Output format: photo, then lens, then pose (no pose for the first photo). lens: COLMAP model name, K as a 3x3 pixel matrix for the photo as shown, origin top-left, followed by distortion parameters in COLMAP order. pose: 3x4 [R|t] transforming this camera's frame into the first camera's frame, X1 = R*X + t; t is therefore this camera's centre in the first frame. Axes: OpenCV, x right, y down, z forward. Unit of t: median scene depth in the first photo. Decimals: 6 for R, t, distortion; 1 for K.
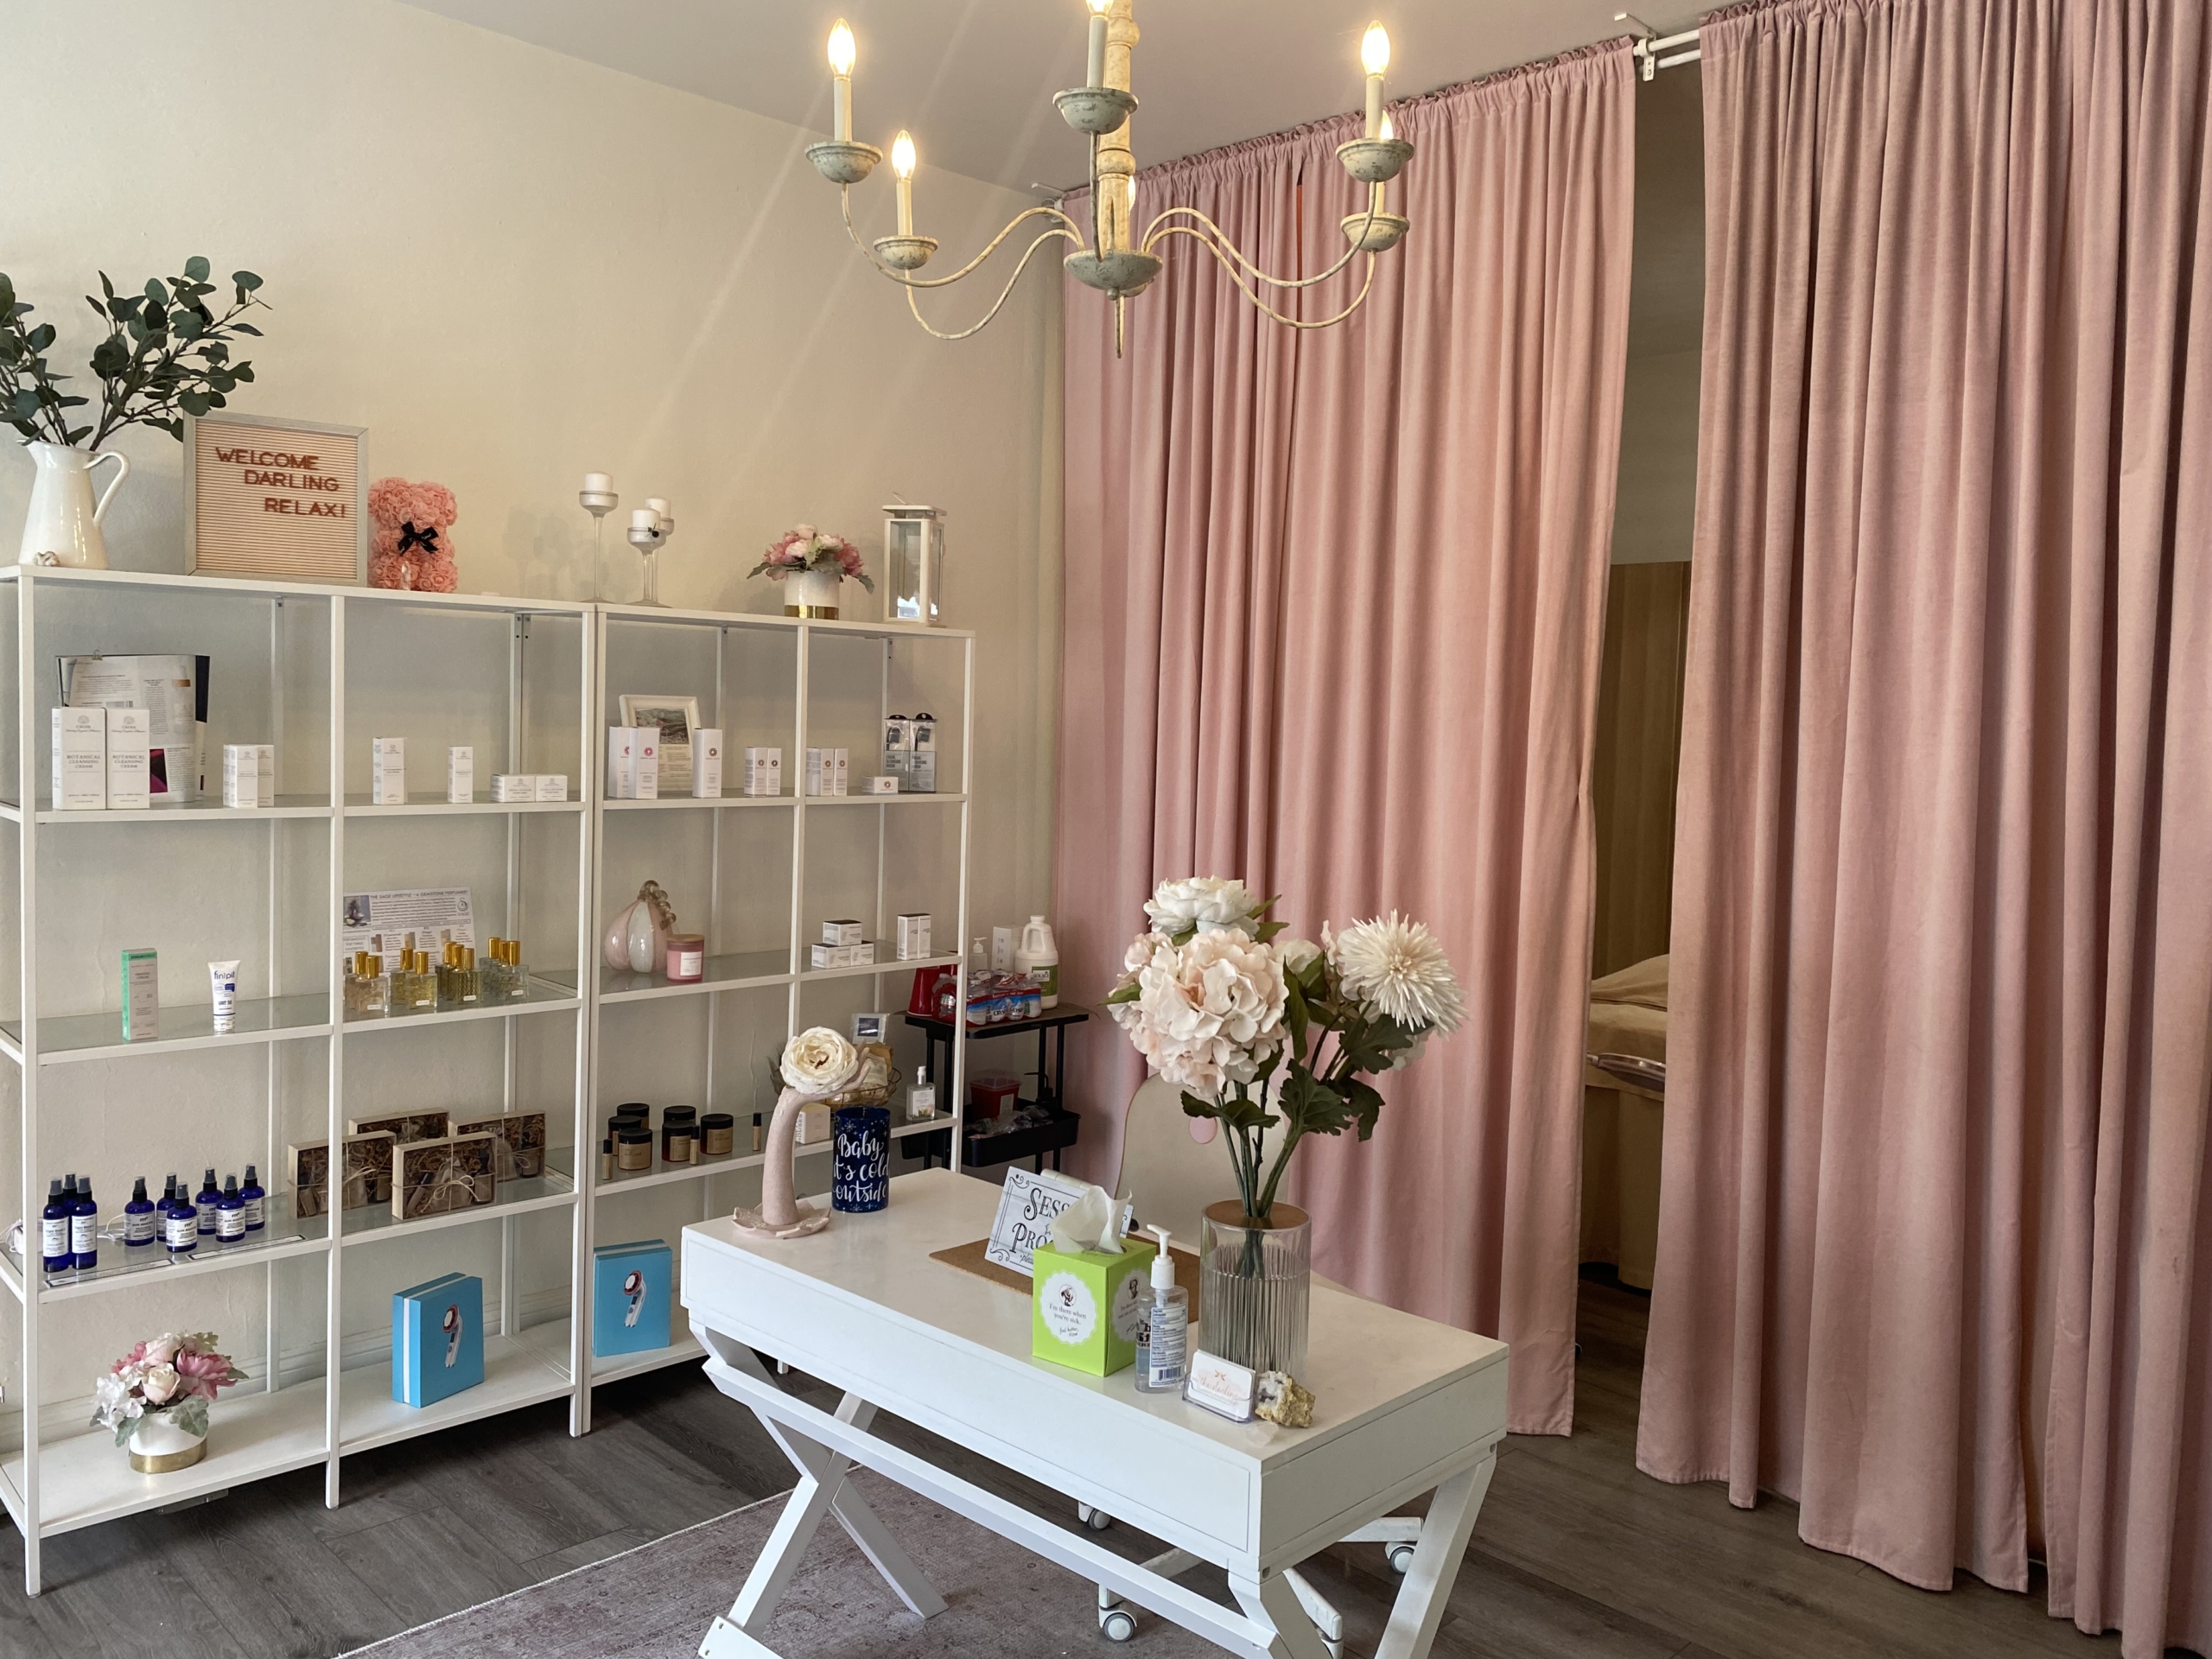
lens RADIAL K [[1684.9, 0, 1106.2], [0, 1684.9, 816.8], [0, 0, 1]] dist [0.056156, 0.001785]
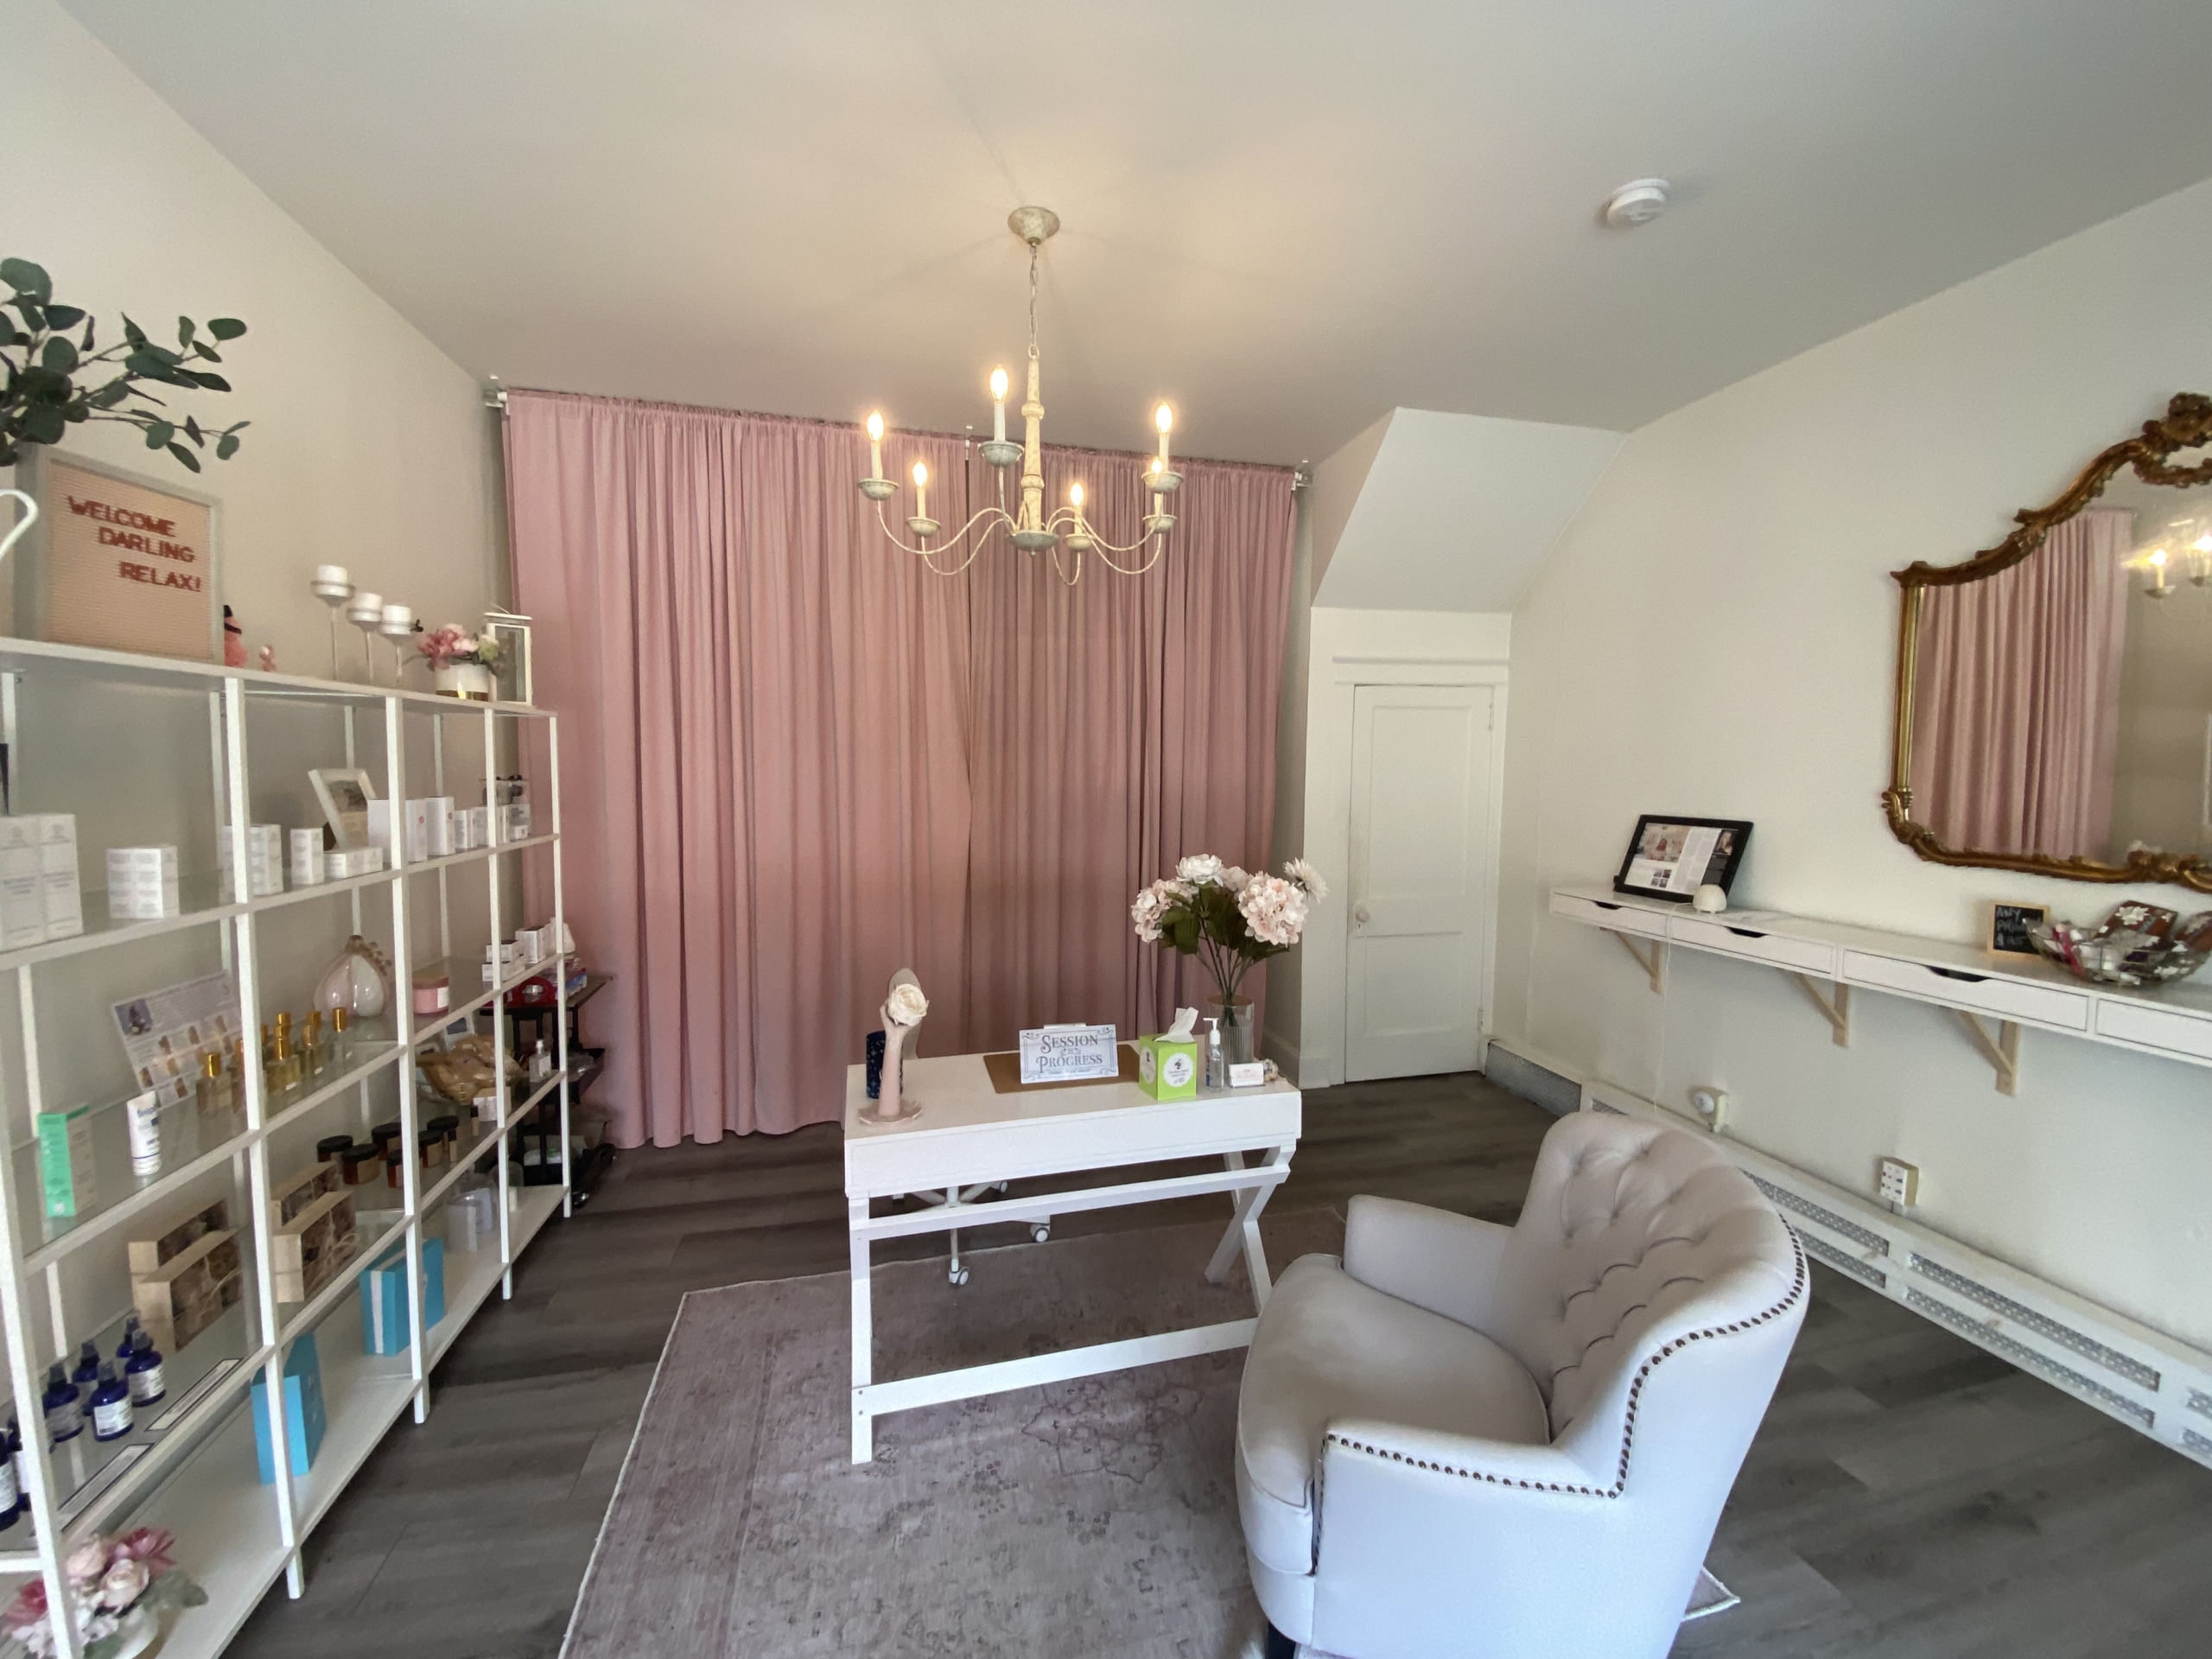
lens RADIAL K [[899.3, 0, 1106.0], [0, 899.3, 829.5], [0, 0, 1]] dist [-0.000672, -0.000278]
pose [[0.519666, -0.089026, 0.849718, -0.595903], [0.064512, 0.995806, 0.064878, -0.044638], [-0.851930, 0.021102, 0.523230, 0.315312]]
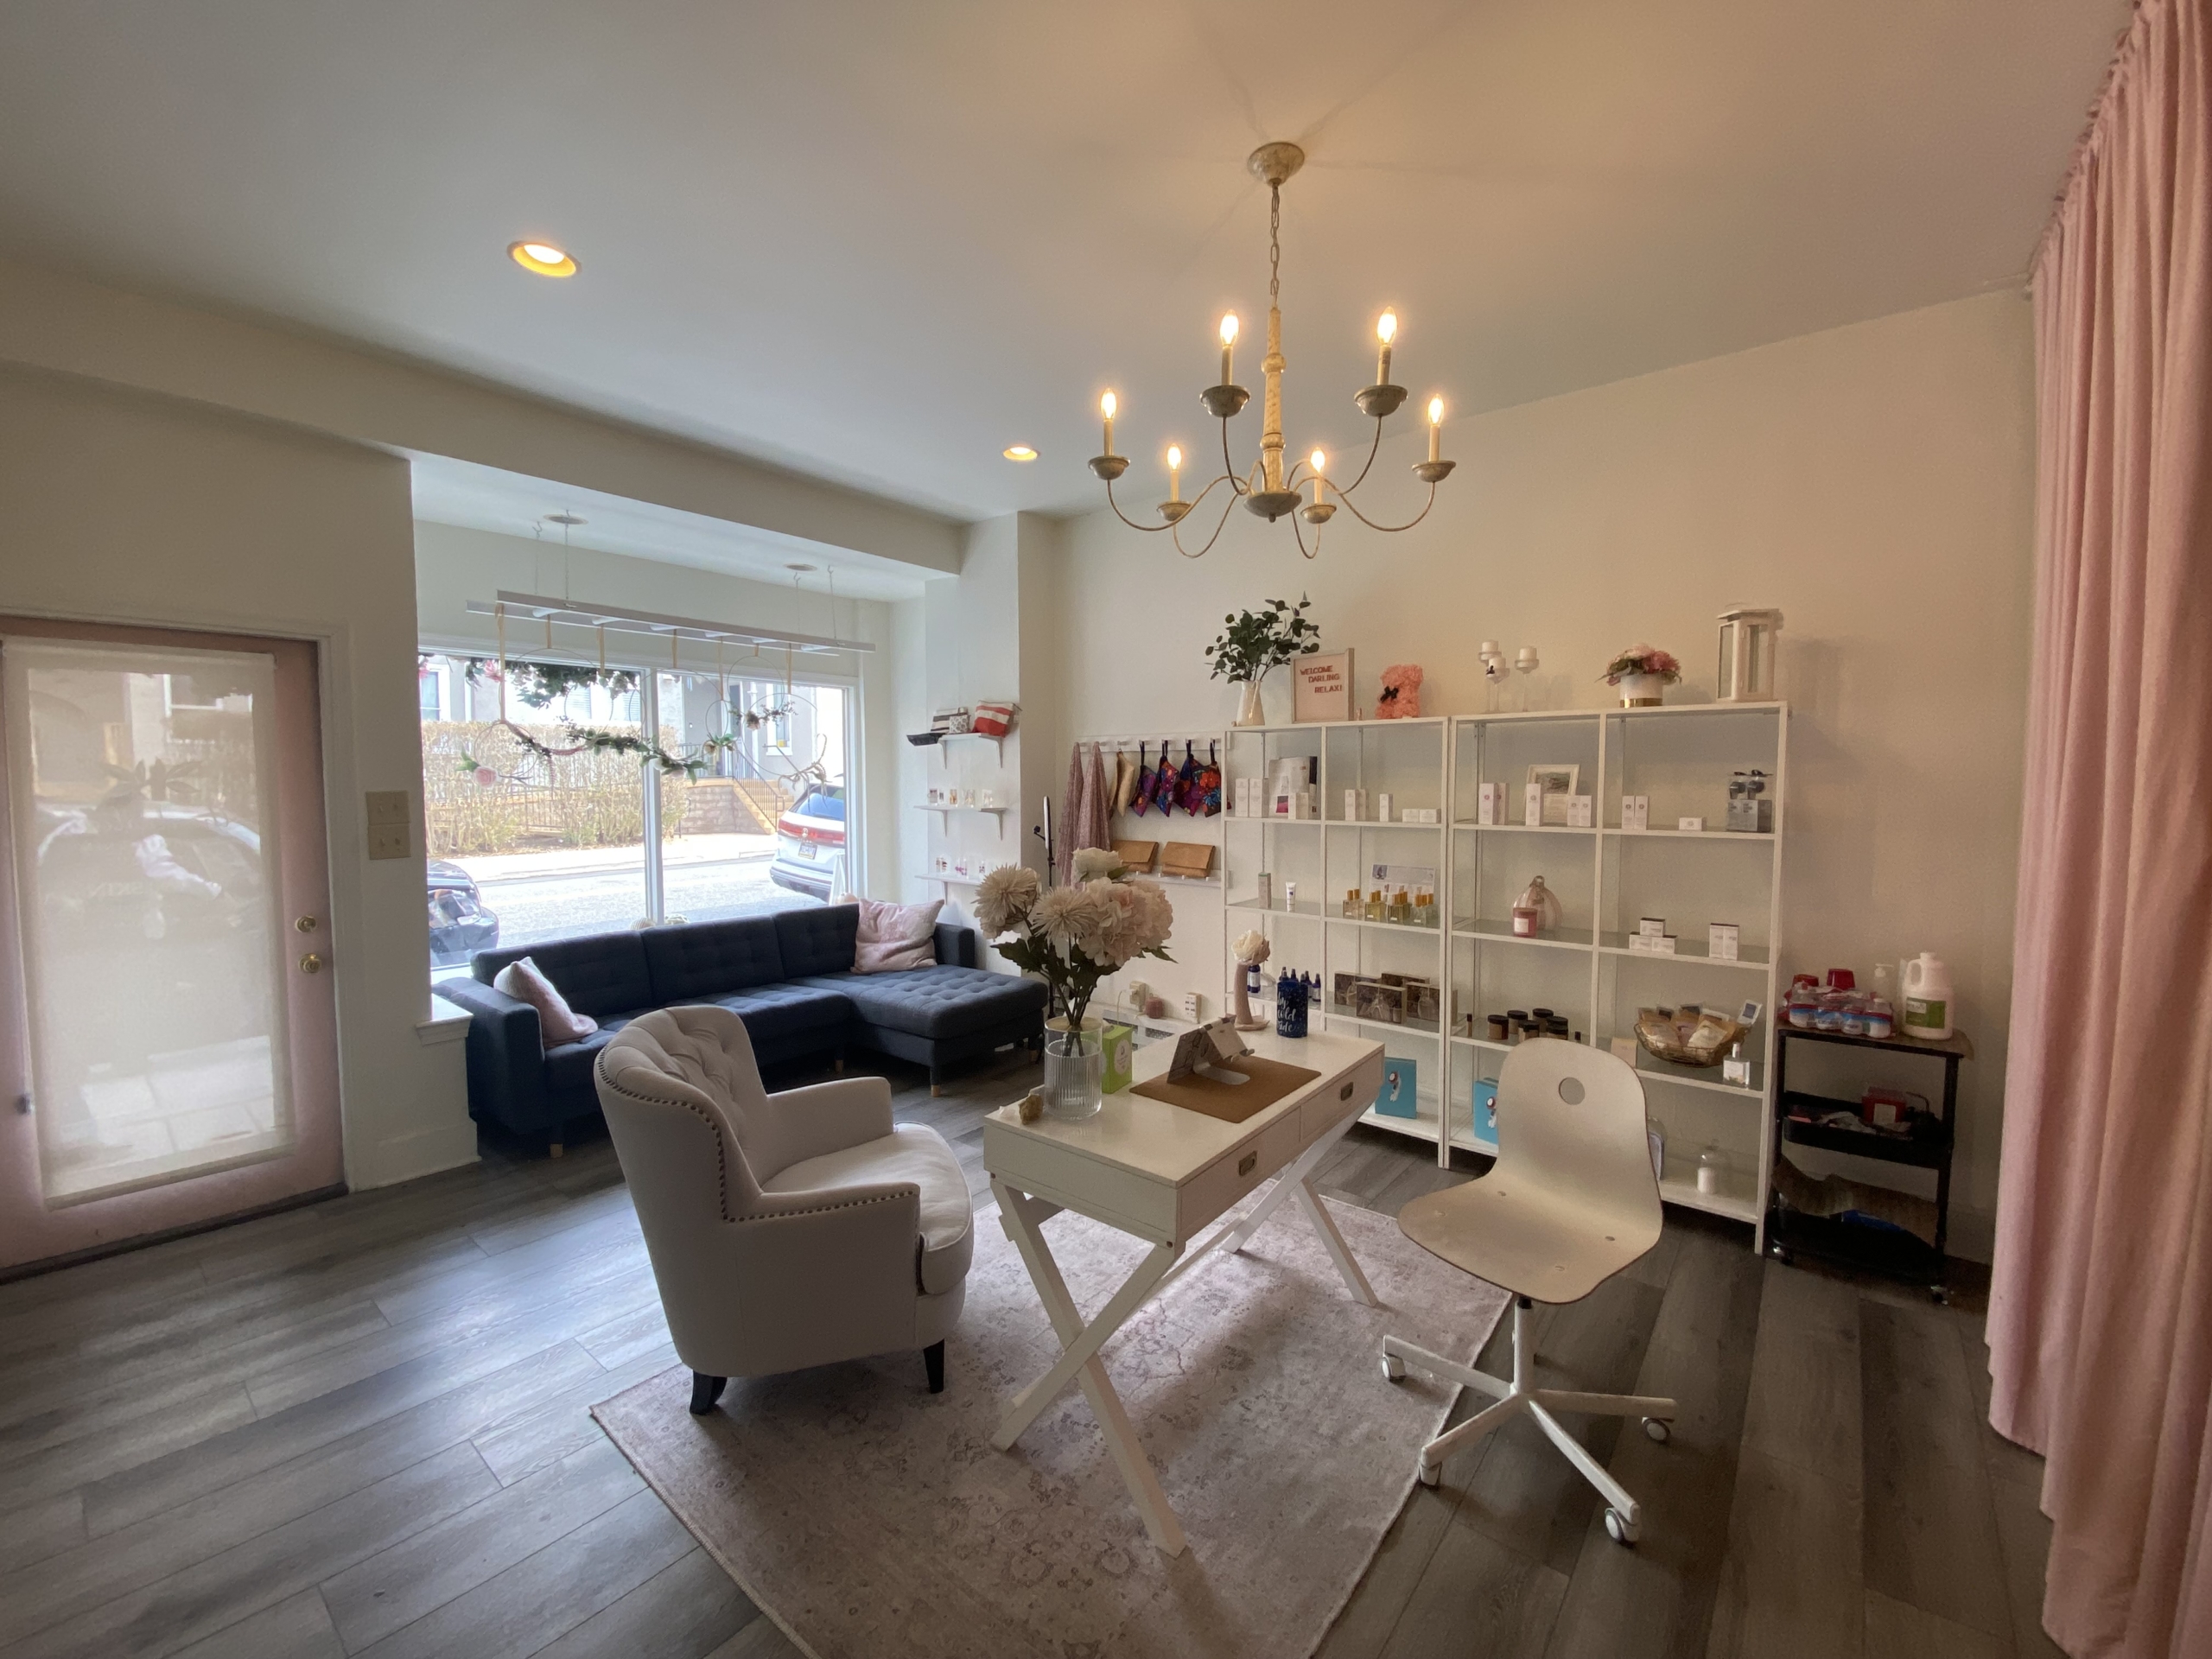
lens RADIAL K [[899.3, 0, 1106.0], [0, 899.3, 829.5], [0, 0, 1]] dist [-0.000672, -0.000278]
pose [[0.099722, 0.031092, -0.994529, 0.666903], [-0.057849, 0.998002, 0.025400, -0.006798], [0.993332, 0.054999, 0.101322, 0.568012]]
